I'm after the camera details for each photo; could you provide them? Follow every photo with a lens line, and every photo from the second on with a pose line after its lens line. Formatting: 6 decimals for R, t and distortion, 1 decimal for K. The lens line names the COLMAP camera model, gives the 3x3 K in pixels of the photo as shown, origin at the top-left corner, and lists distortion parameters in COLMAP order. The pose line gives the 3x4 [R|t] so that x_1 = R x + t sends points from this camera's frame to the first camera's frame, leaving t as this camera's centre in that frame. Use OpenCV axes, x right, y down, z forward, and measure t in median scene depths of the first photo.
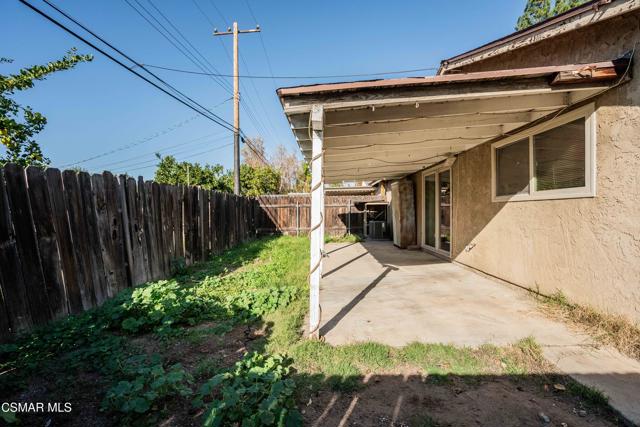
lens RADIAL K [[292.3, 0, 320.1], [0, 292.3, 211.7], [0, 0, 1]] dist [-0.026500, 0.004315]
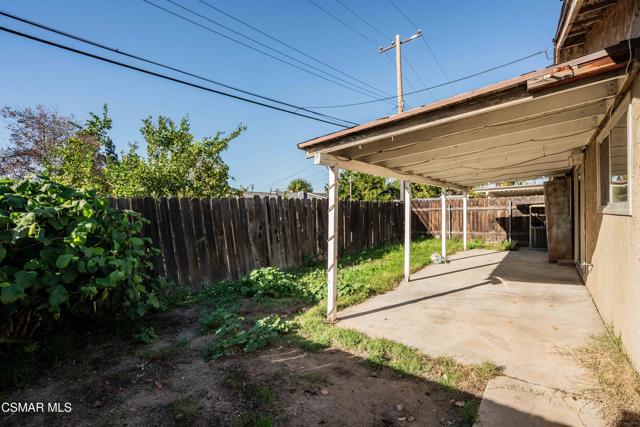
lens RADIAL K [[292.3, 0, 323.7], [0, 292.3, 213.7], [0, 0, 1]] dist [-0.026500, 0.004315]
pose [[0.802089, -0.003123, -0.597196, 0.535004], [0.008891, 0.999938, 0.006712, -0.048728], [0.597138, -0.010693, 0.802067, -0.074041]]
